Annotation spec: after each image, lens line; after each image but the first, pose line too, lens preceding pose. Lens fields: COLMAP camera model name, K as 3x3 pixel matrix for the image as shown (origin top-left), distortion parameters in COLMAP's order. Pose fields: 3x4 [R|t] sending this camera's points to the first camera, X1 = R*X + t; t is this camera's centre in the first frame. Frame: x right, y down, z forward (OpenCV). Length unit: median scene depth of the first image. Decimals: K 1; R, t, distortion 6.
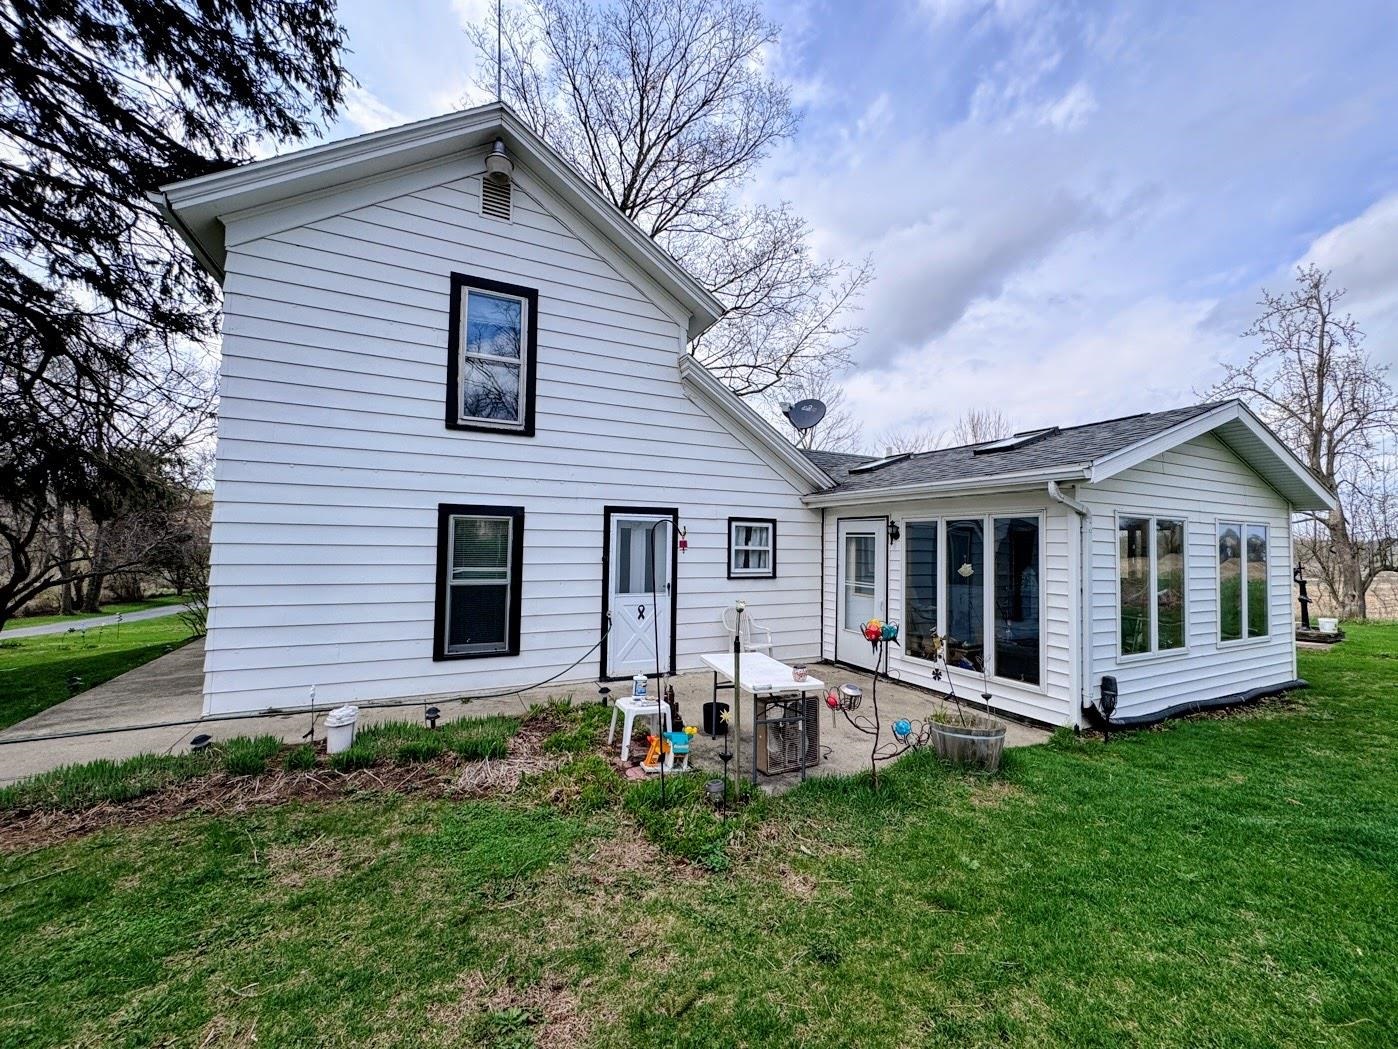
lens RADIAL K [[550.9, 0, 707.2], [0, 550.9, 523.3], [0, 0, 1]] dist [-0.005386, 0.000897]
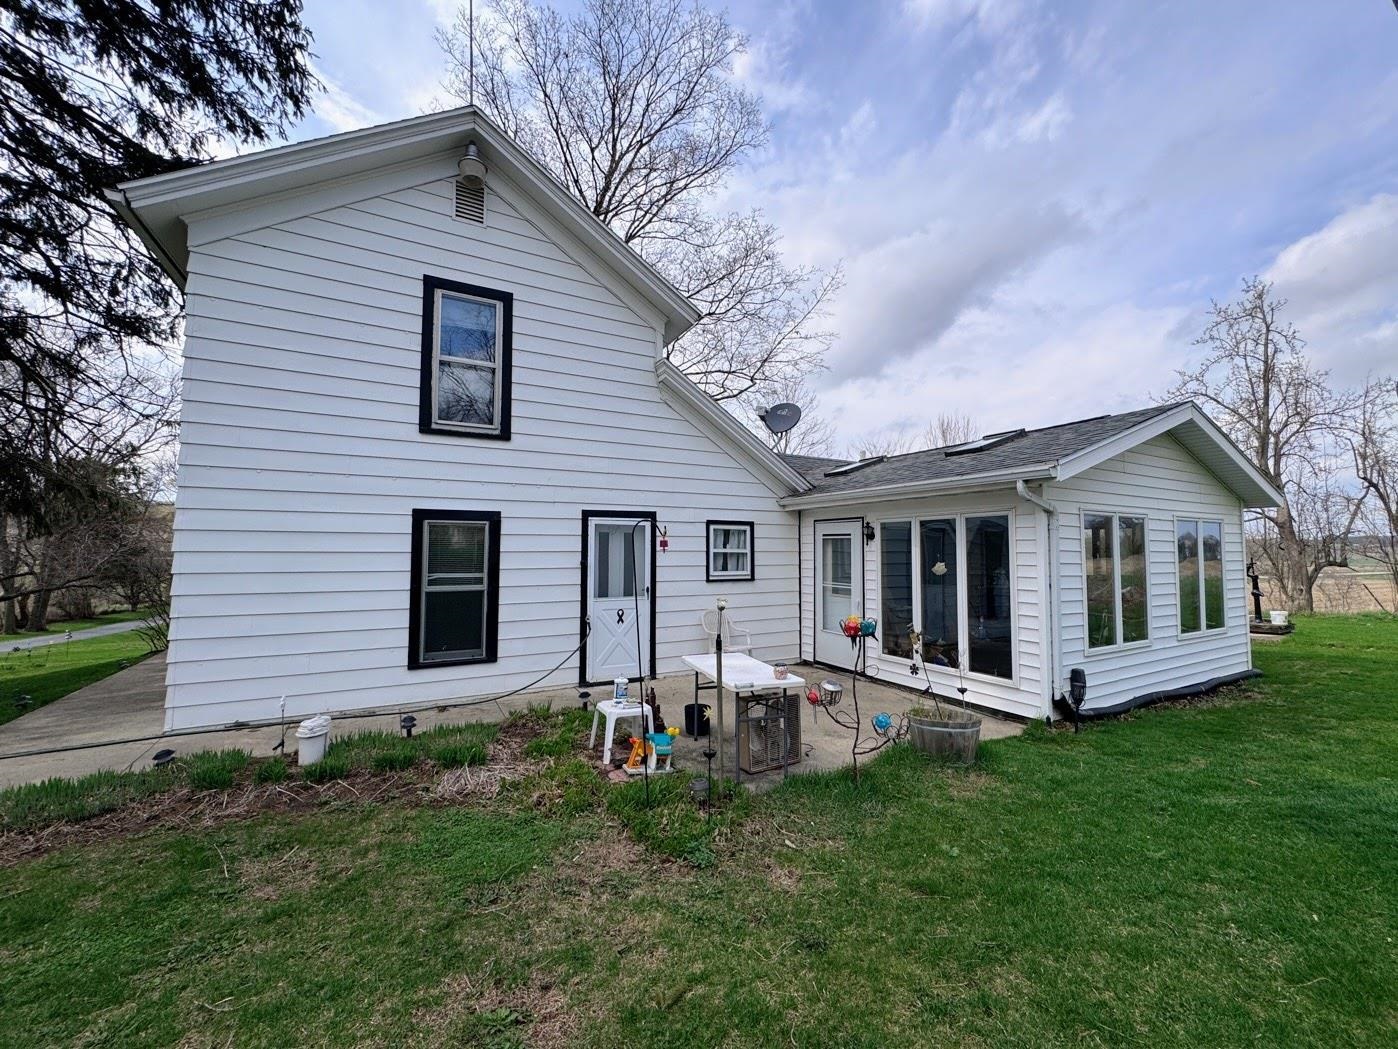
lens RADIAL K [[550.9, 0, 706.7], [0, 550.9, 524.2], [0, 0, 1]] dist [-0.005386, 0.000897]
pose [[0.998994, -0.012395, 0.043104, -0.004956], [0.012869, 0.999860, -0.010732, 0.007946], [-0.042965, 0.011276, 0.999013, -0.003866]]
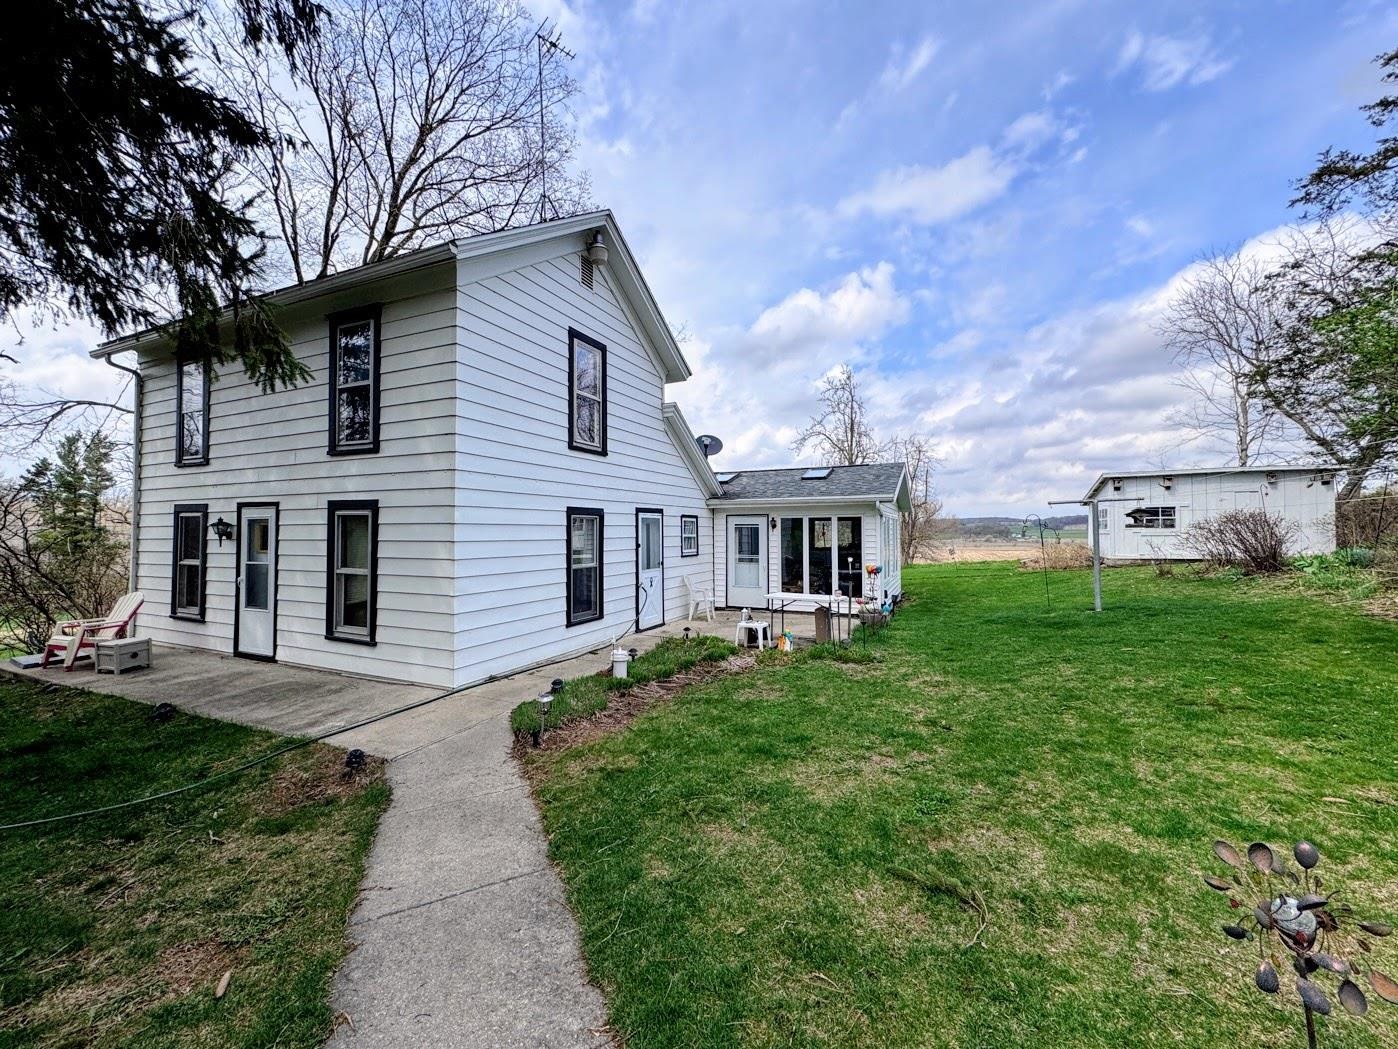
lens RADIAL K [[550.9, 0, 698.1], [0, 550.9, 519.3], [0, 0, 1]] dist [-0.005386, 0.000897]
pose [[0.779167, -0.006381, 0.626784, -0.977170], [-0.004318, 0.999870, 0.015548, -0.025165], [-0.626802, -0.014821, 0.779038, -0.188702]]
